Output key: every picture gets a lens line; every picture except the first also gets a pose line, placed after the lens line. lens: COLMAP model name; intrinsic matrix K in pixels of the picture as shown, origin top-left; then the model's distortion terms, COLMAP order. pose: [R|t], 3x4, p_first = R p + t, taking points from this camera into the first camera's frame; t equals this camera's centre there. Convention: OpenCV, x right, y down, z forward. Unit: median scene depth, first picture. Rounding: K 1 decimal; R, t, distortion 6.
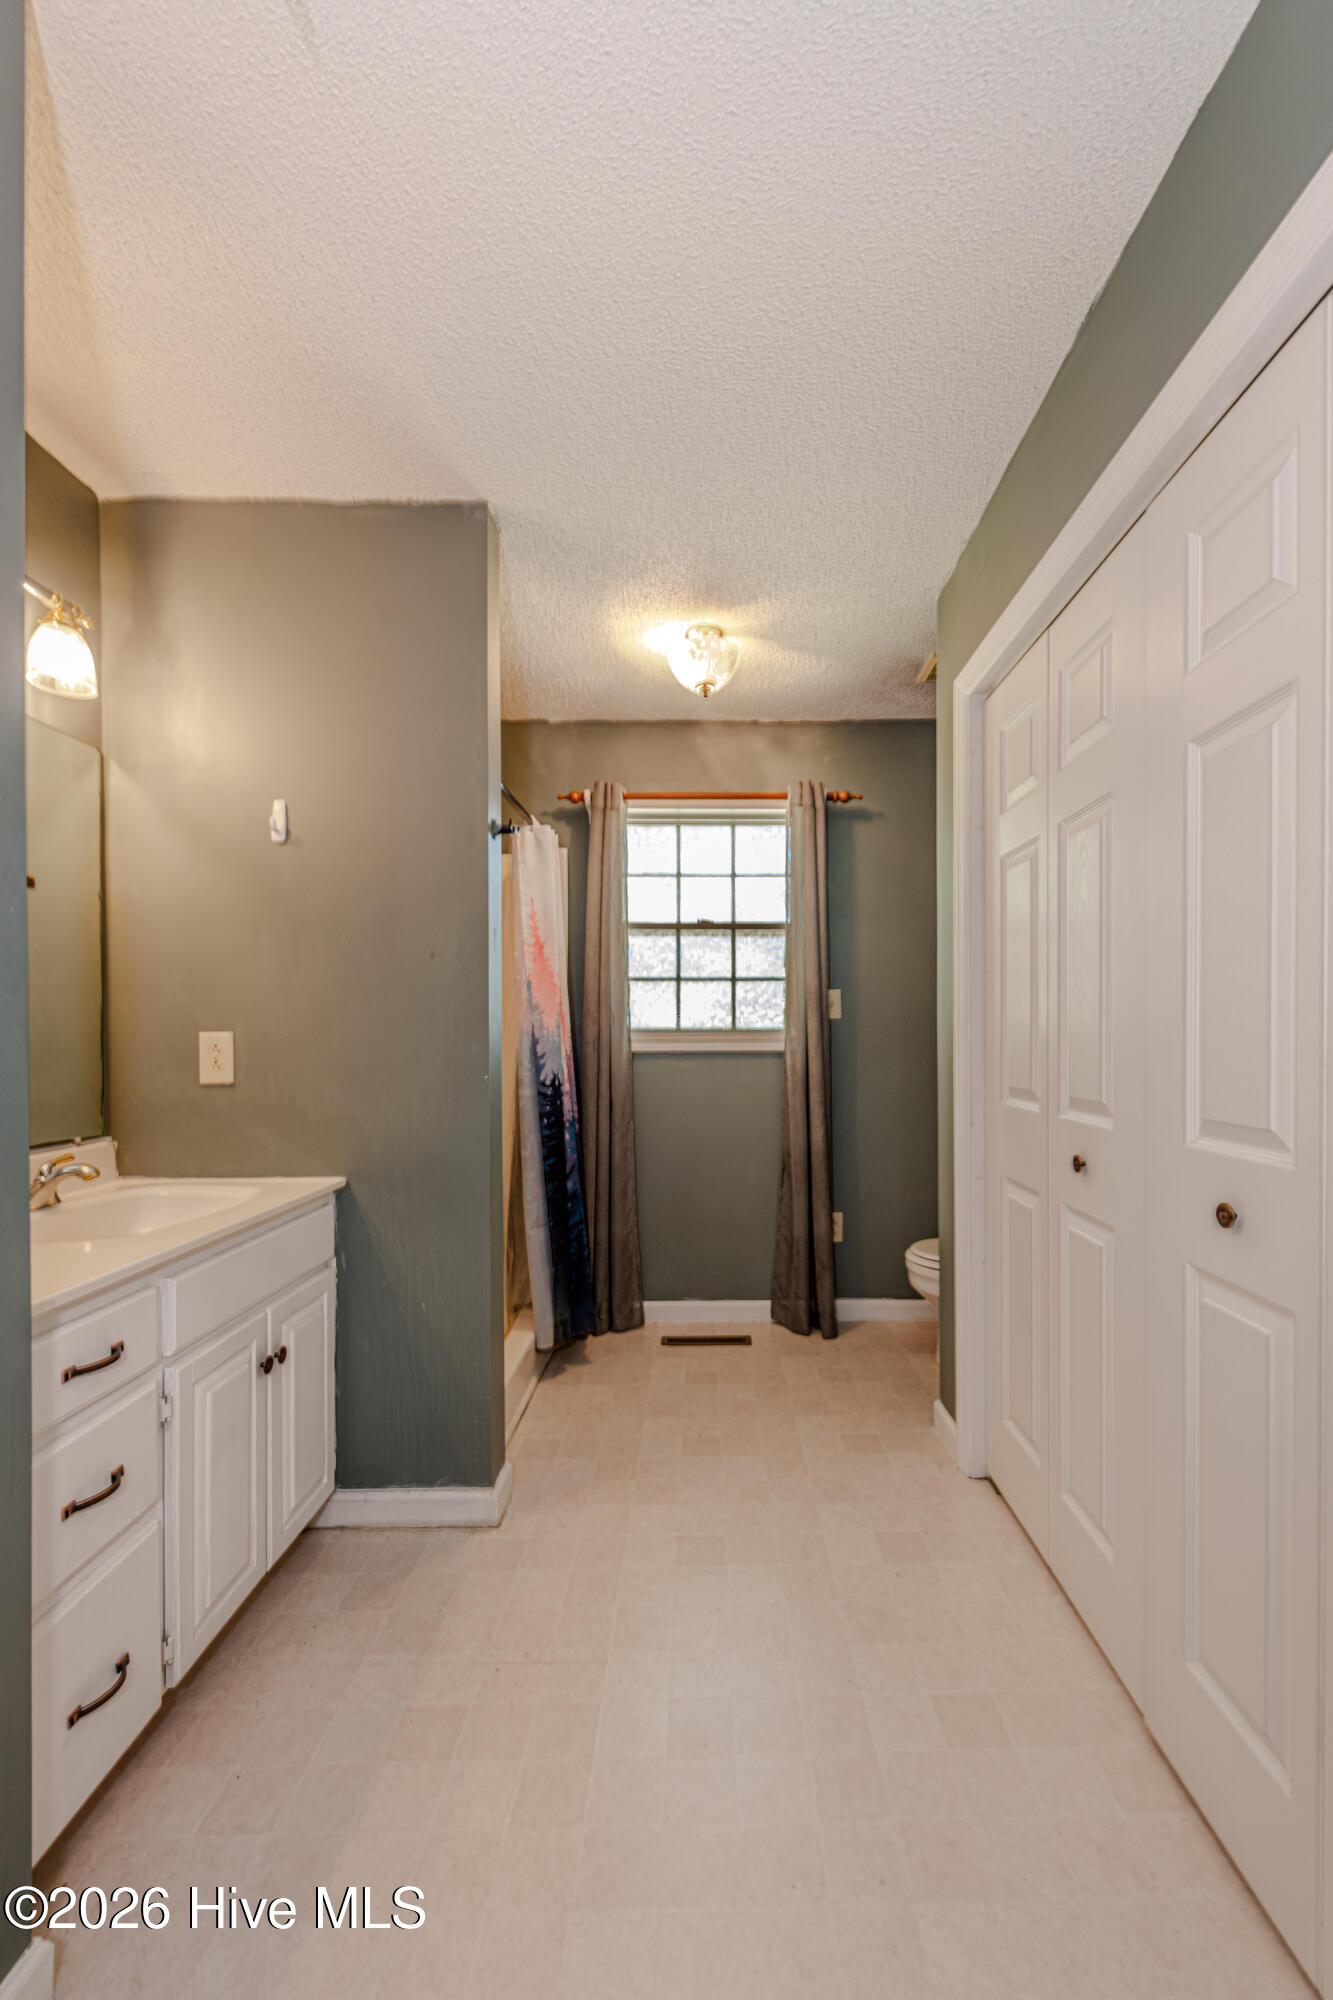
lens RADIAL K [[791.7, 0, 728.6], [0, 791.7, 1031.4], [0, 0, 1]] dist [0.013325, -0.004996]
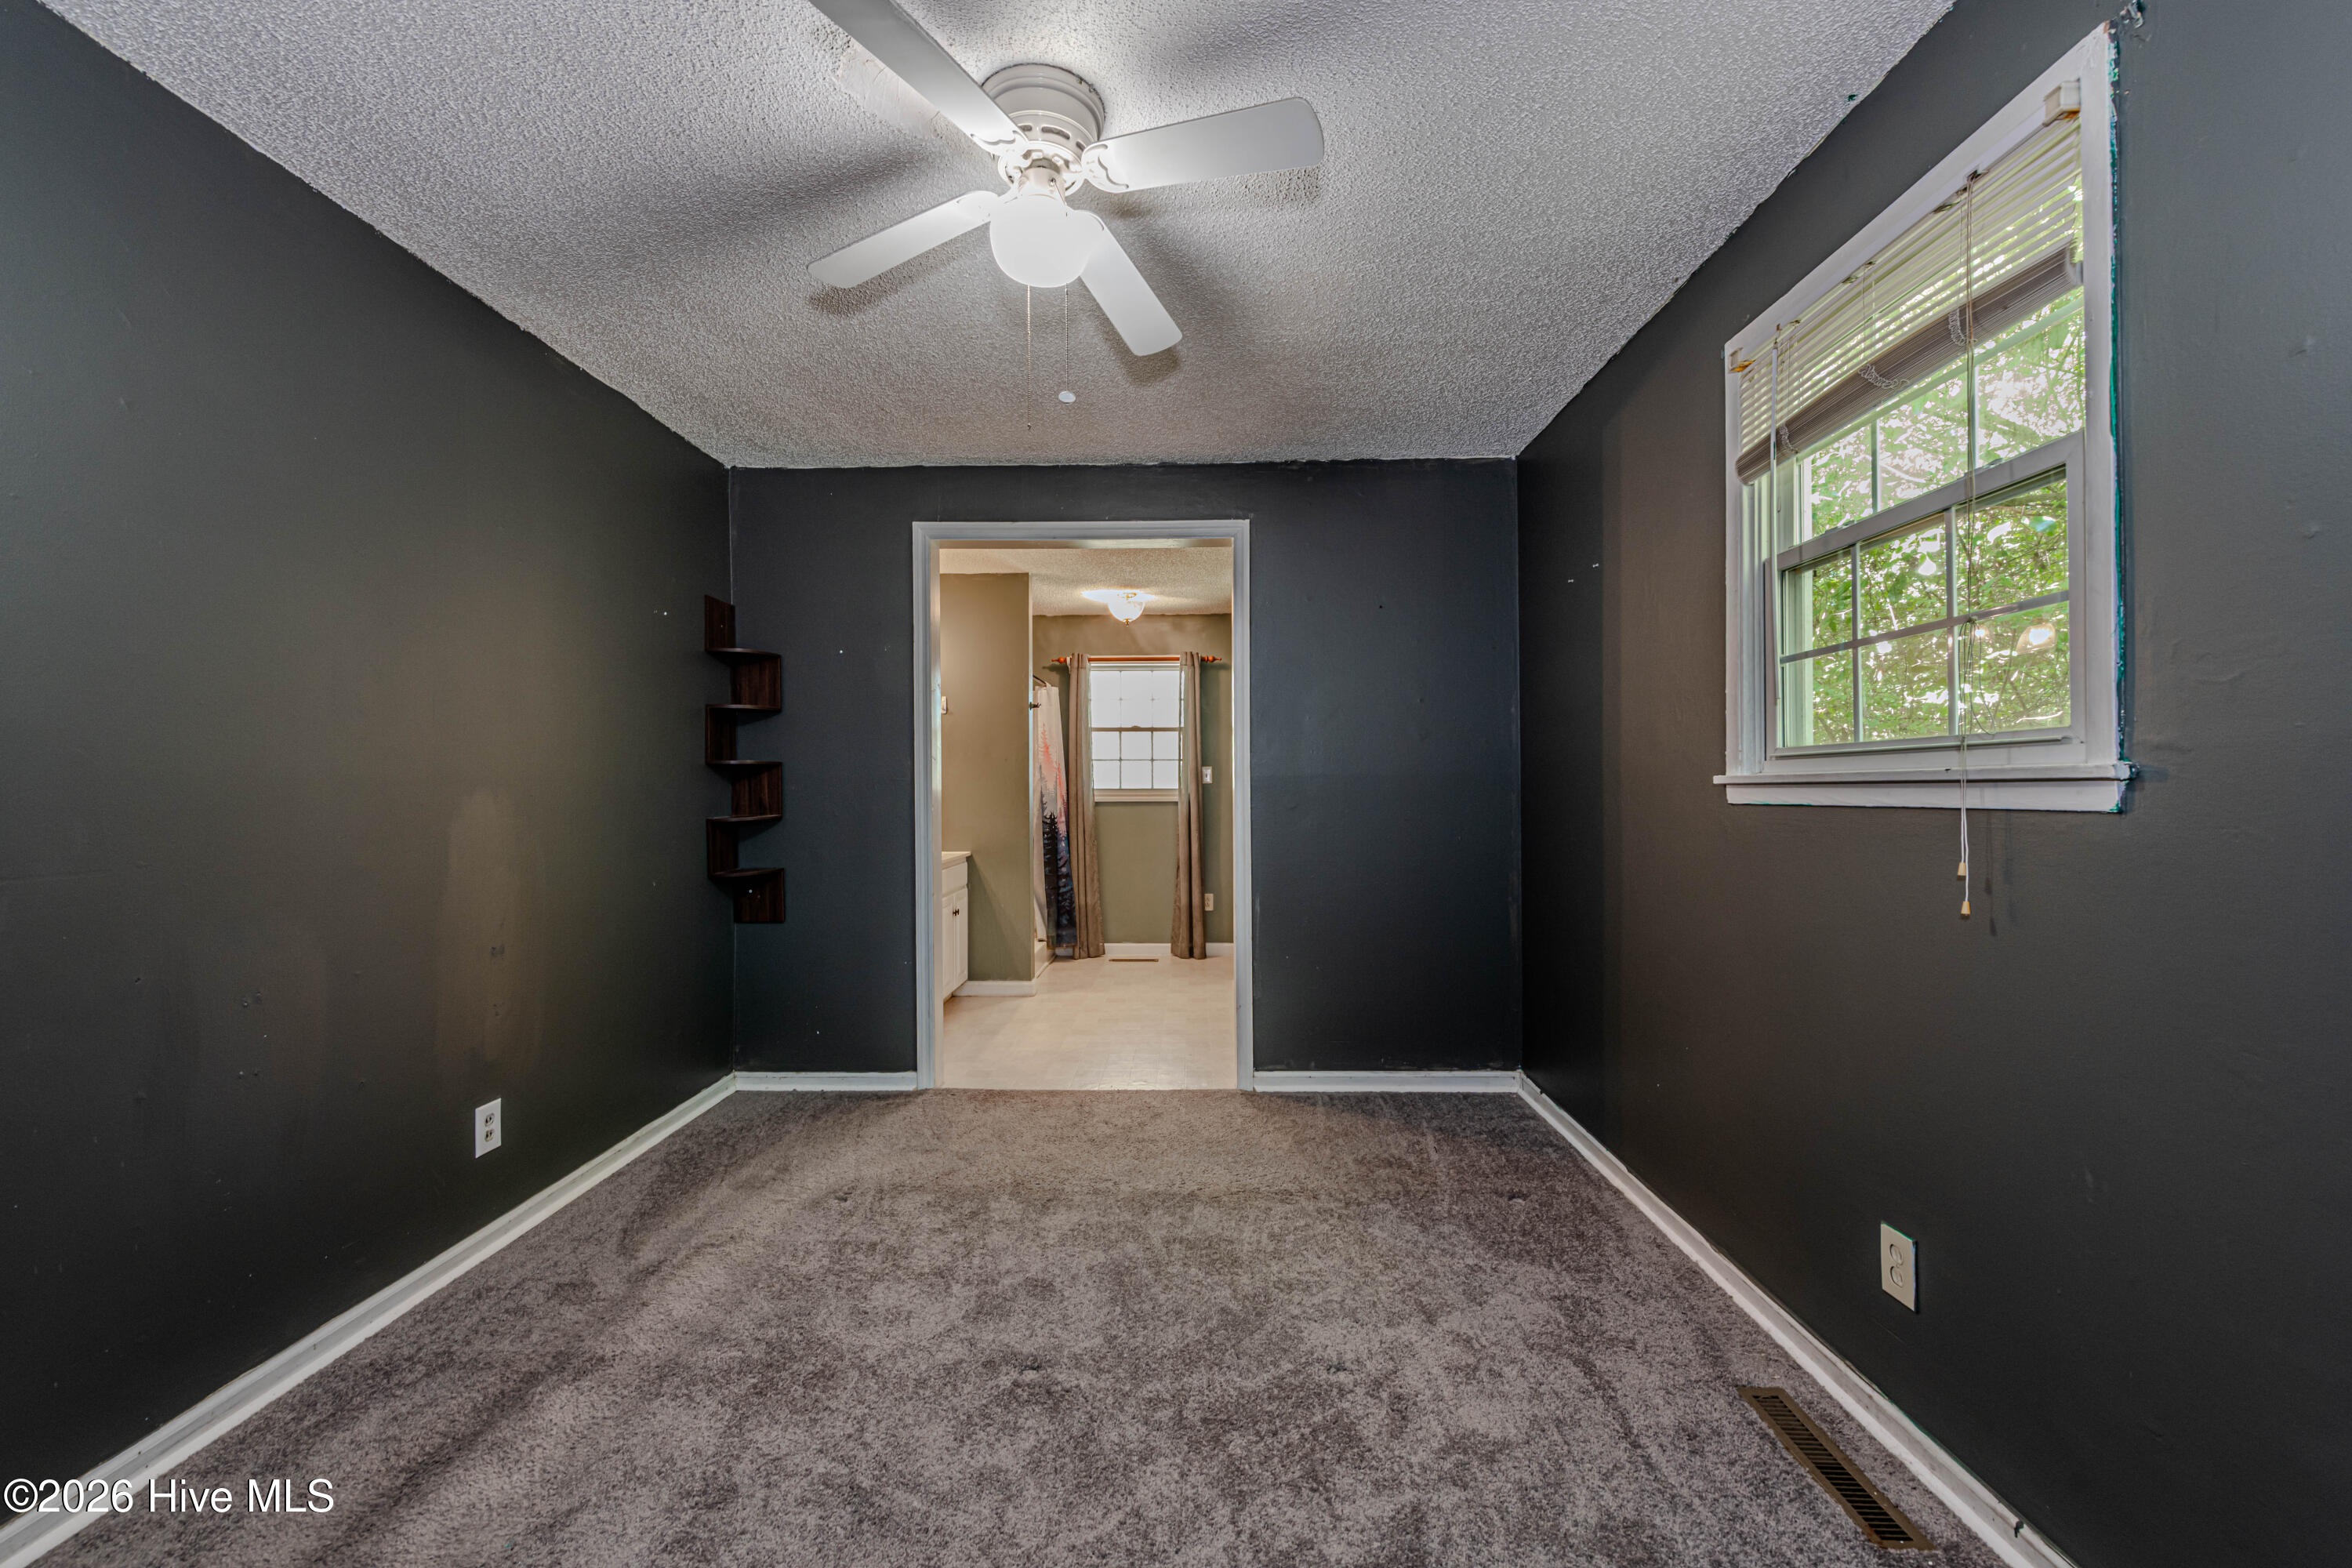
lens RADIAL K [[931.0, 0, 1176.6], [0, 931.0, 787.5], [0, 0, 1]] dist [0.013325, -0.004996]
pose [[0.998940, 0.003780, -0.045877, 0.162556], [-0.003672, 0.999990, 0.002437, -0.011445], [0.045886, -0.002266, 0.998944, -1.083654]]
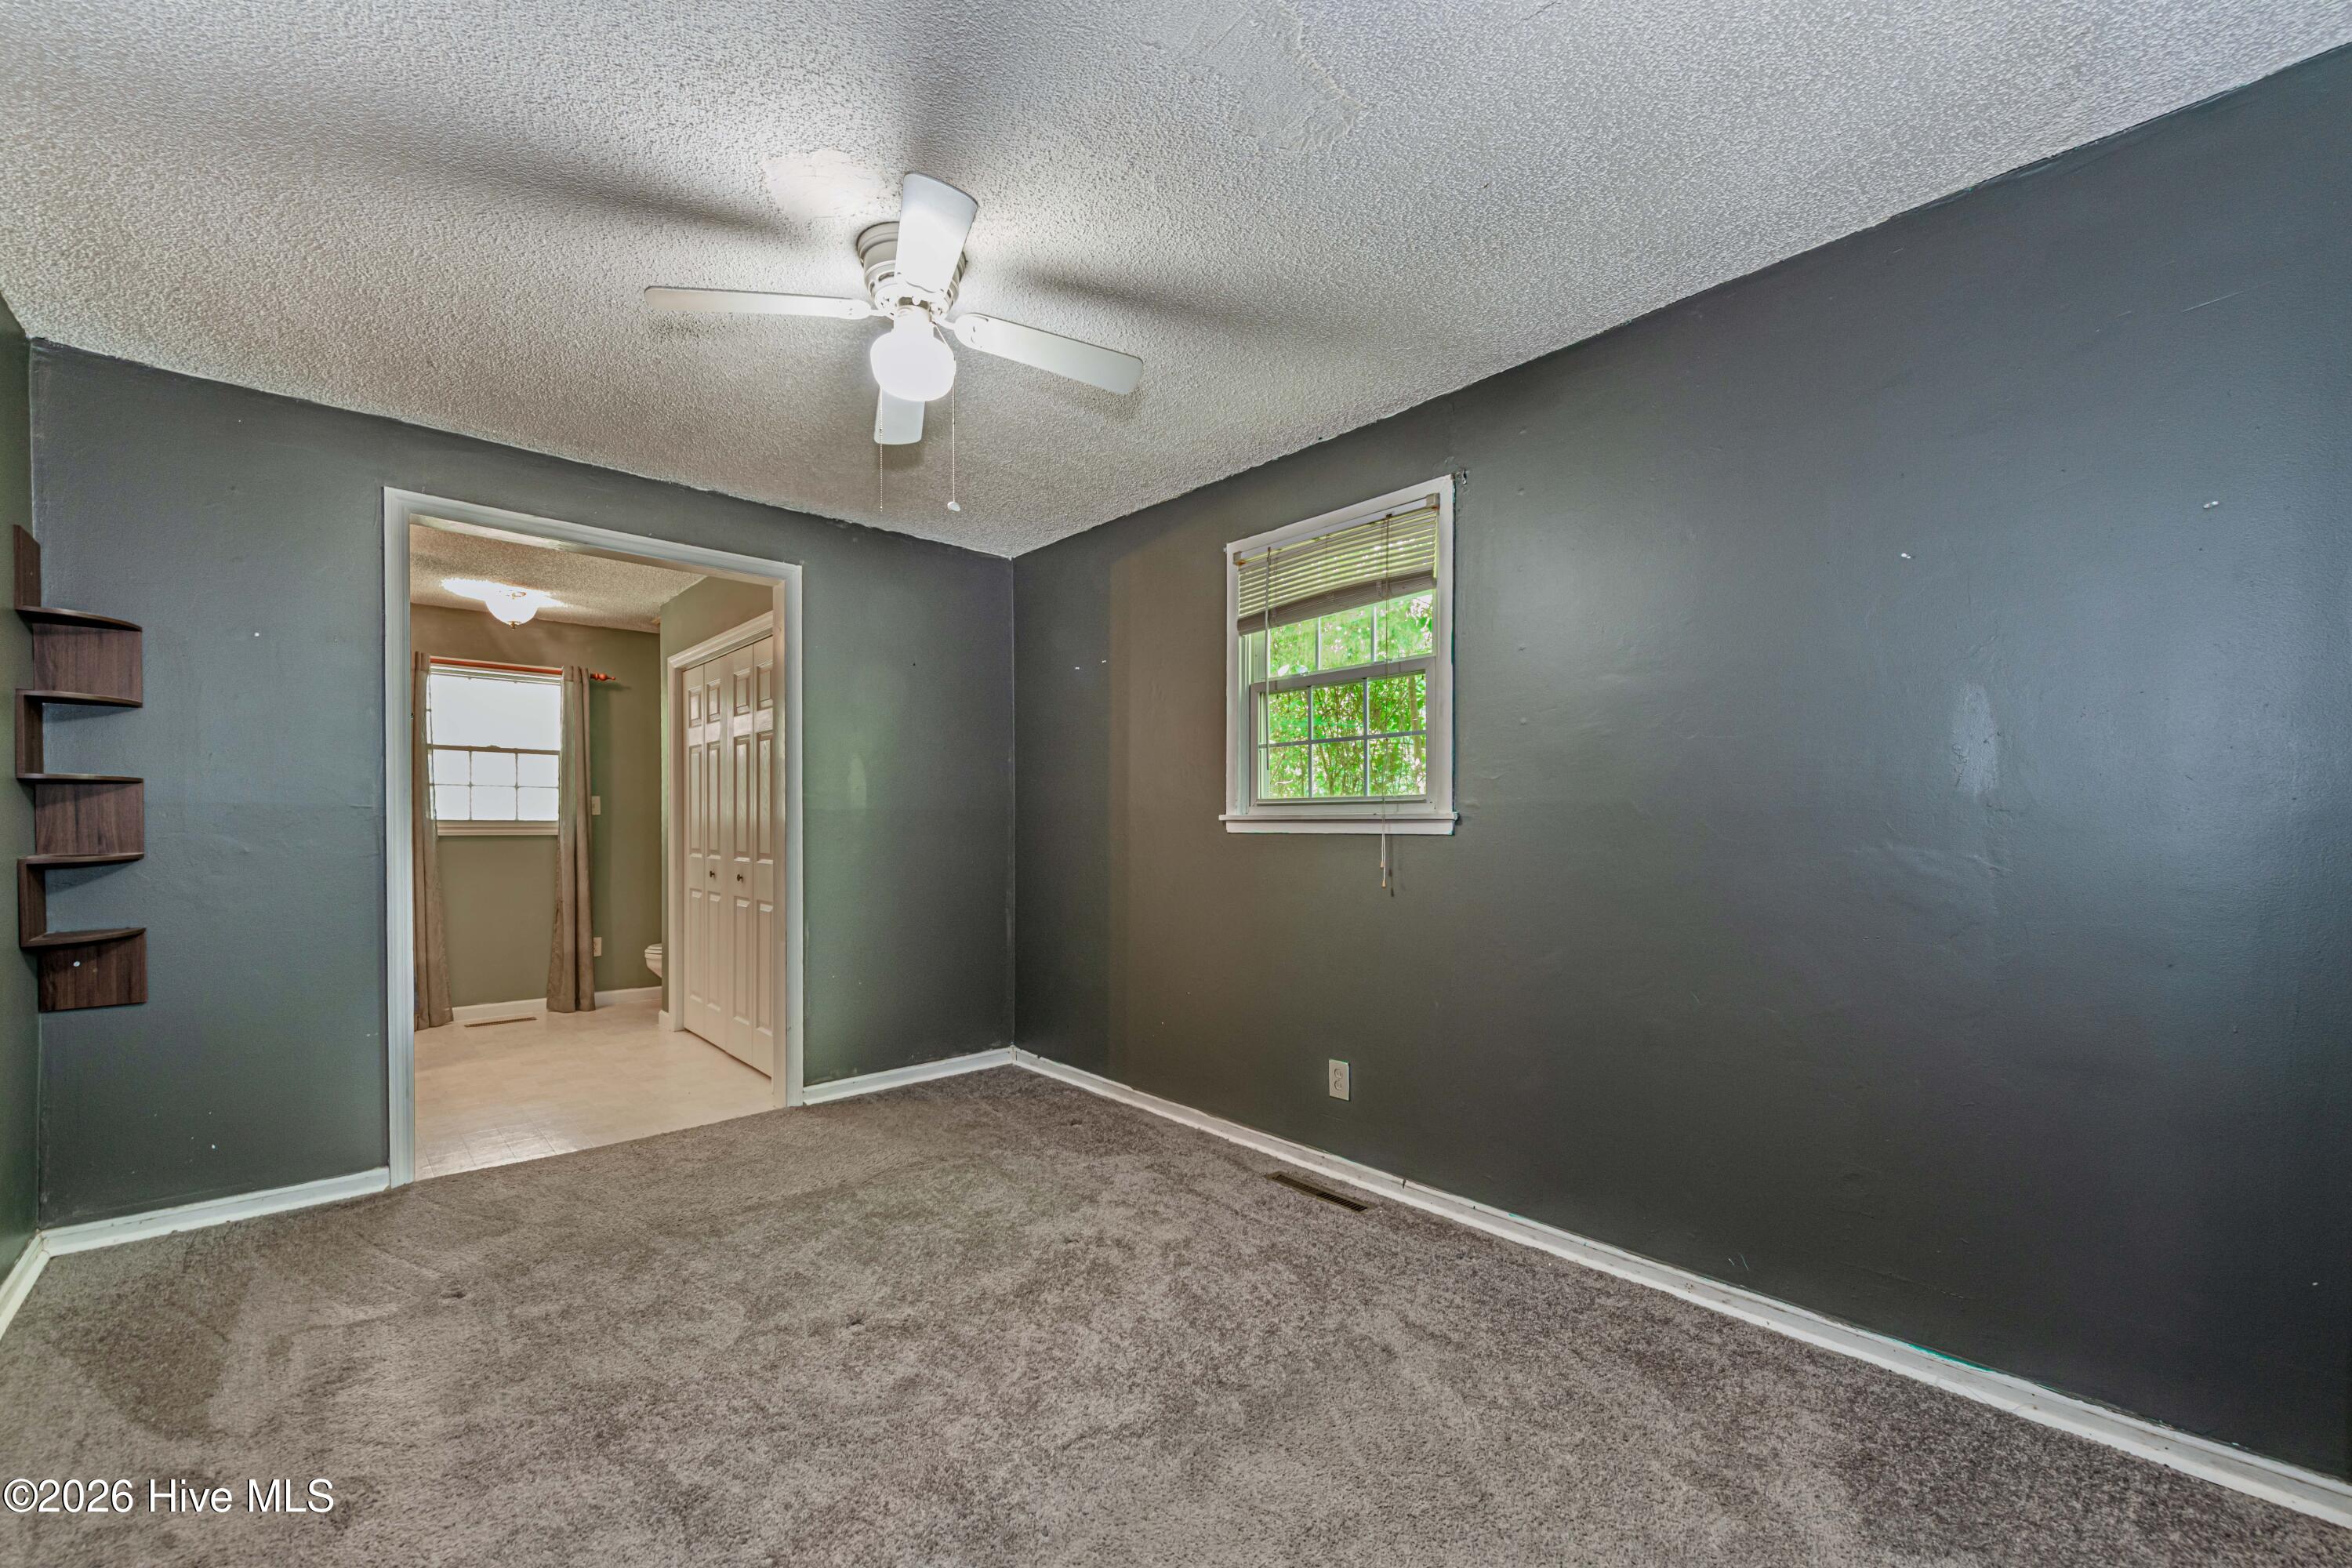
lens RADIAL K [[931.0, 0, 1143.7], [0, 931.0, 831.5], [0, 0, 1]] dist [0.013325, -0.004996]
pose [[0.764254, 0.004807, 0.644897, -0.236810], [-0.011547, 0.999914, 0.006230, -0.006905], [-0.644812, -0.012208, 0.764244, -1.149883]]
